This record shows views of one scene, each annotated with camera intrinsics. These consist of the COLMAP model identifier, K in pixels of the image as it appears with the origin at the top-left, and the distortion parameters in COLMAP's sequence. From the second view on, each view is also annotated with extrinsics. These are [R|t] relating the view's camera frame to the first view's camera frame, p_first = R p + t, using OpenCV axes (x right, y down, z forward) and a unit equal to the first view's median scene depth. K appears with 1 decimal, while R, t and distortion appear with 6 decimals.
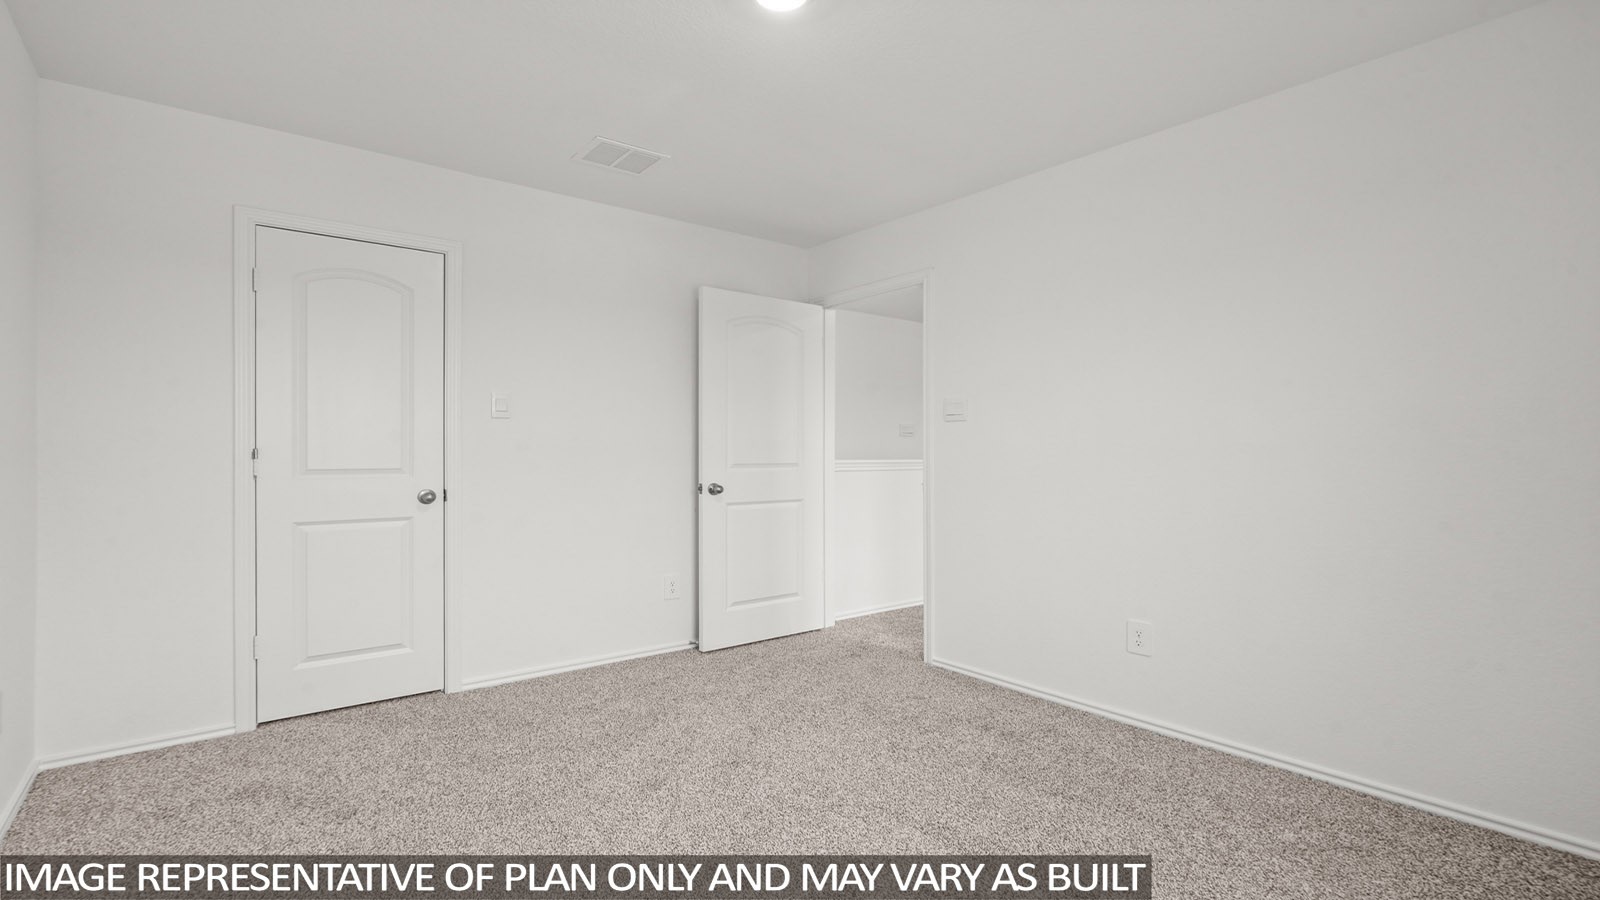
lens RADIAL K [[749.1, 0, 809.5], [0, 749.1, 453.6], [0, 0, 1]] dist [-0.047856, 0.000190]
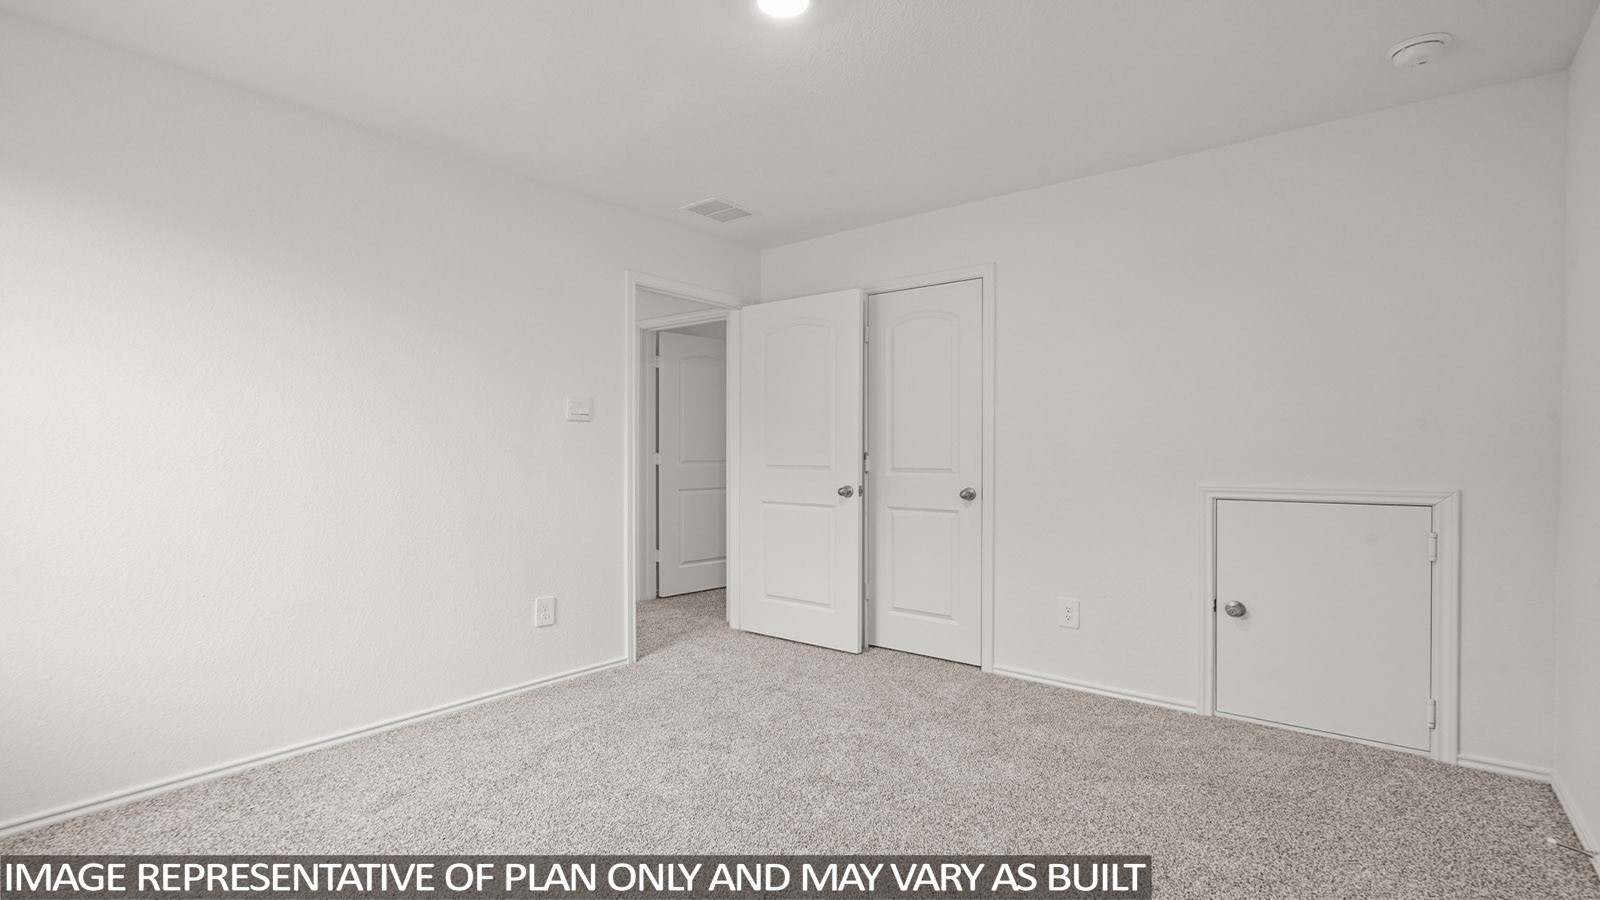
lens RADIAL K [[749.1, 0, 809.5], [0, 749.1, 453.6], [0, 0, 1]] dist [-0.047856, 0.000190]
pose [[0.216331, -0.001456, -0.976319, 0.578191], [-0.011989, 0.999920, -0.004148, 0.002598], [0.976246, 0.012603, 0.216296, 0.510895]]
